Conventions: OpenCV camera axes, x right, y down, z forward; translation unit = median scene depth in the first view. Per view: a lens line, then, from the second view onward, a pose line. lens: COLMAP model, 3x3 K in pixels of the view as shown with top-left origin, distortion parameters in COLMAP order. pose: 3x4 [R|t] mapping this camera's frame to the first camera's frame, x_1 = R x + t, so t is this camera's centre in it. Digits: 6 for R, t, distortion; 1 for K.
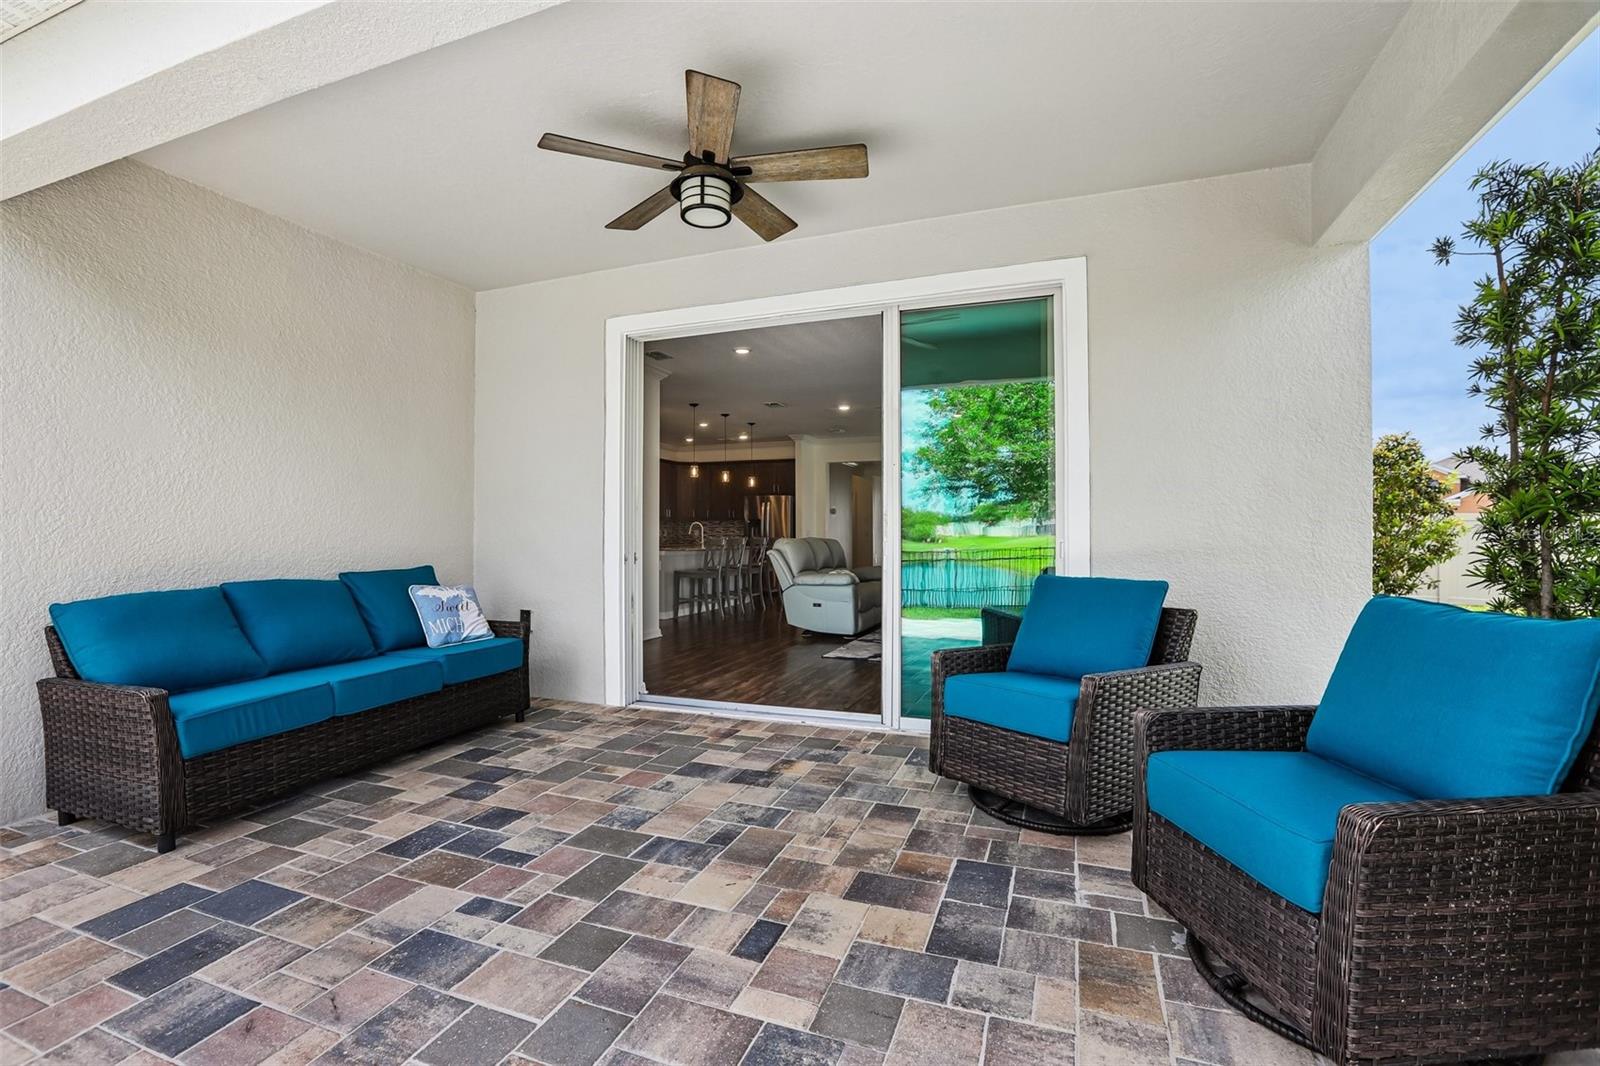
lens RADIAL K [[710.9, 0, 793.4], [0, 710.9, 530.2], [0, 0, 1]] dist [-0.016138, 0.023150]
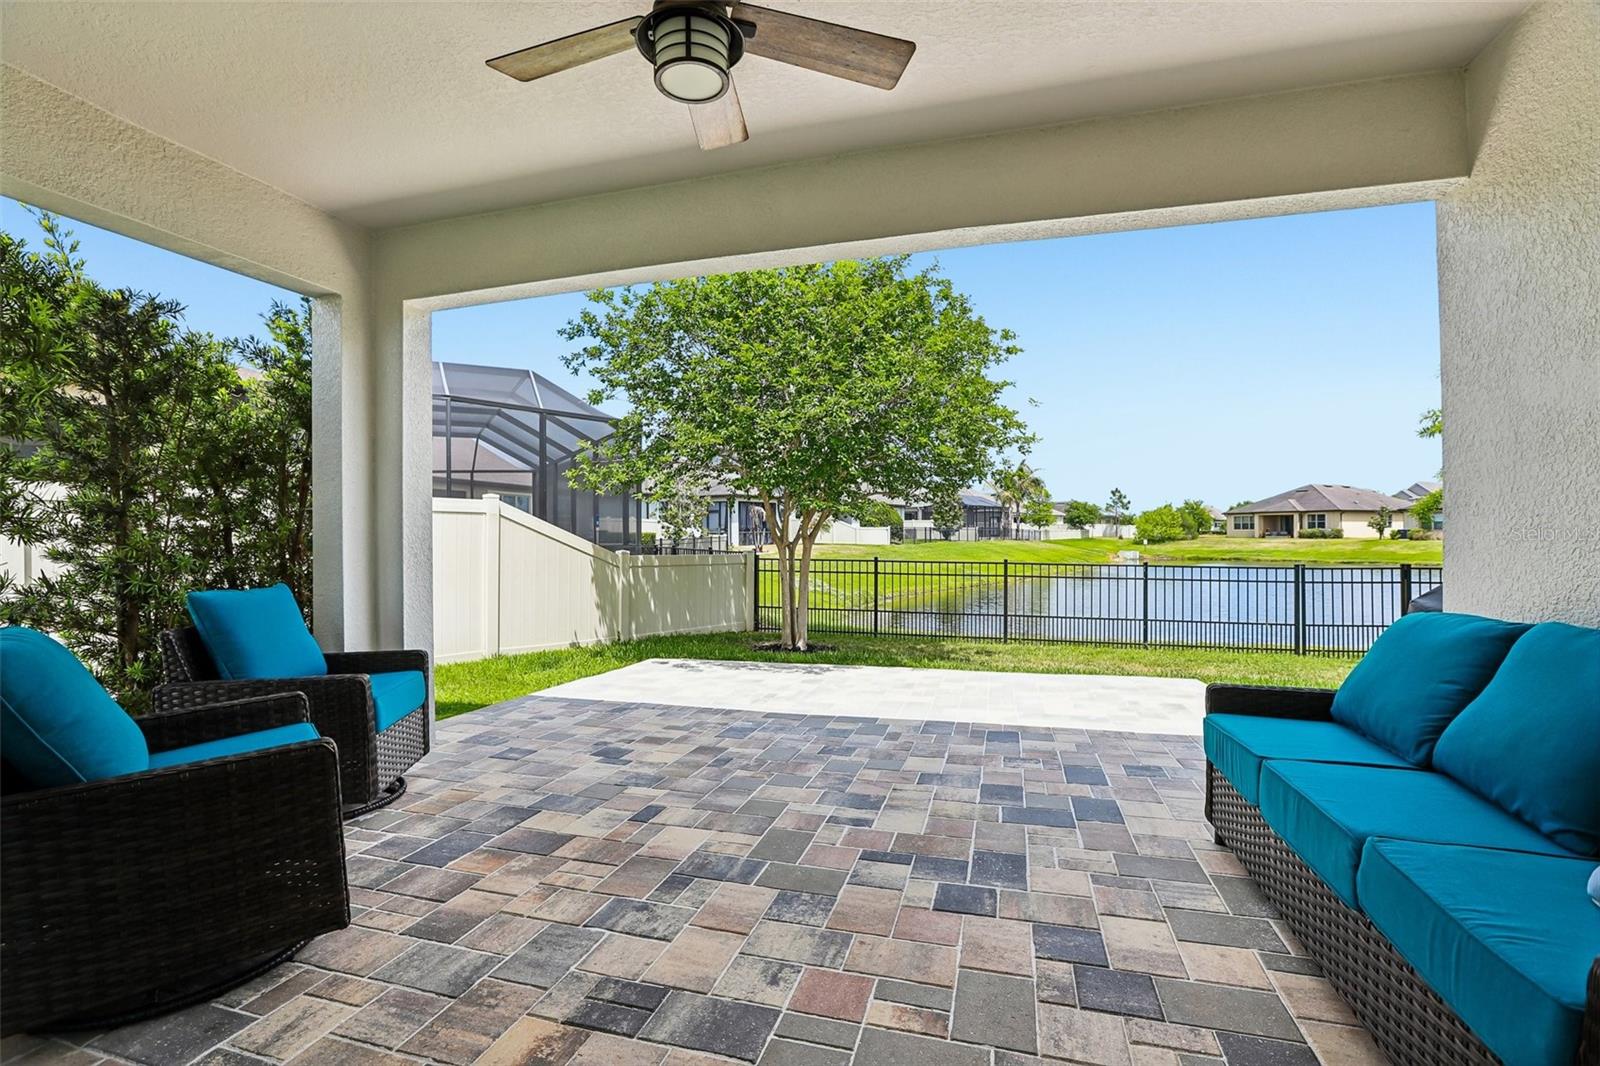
lens RADIAL K [[709.0, 0, 800.0], [0, 709.0, 533.0], [0, 0, 1]] dist [-0.034858, 0.000053]
pose [[-0.995965, 0.012295, -0.088898, -0.206333], [0.012890, 0.999898, -0.006121, -0.002570], [0.088813, -0.007242, -0.996022, 2.144163]]
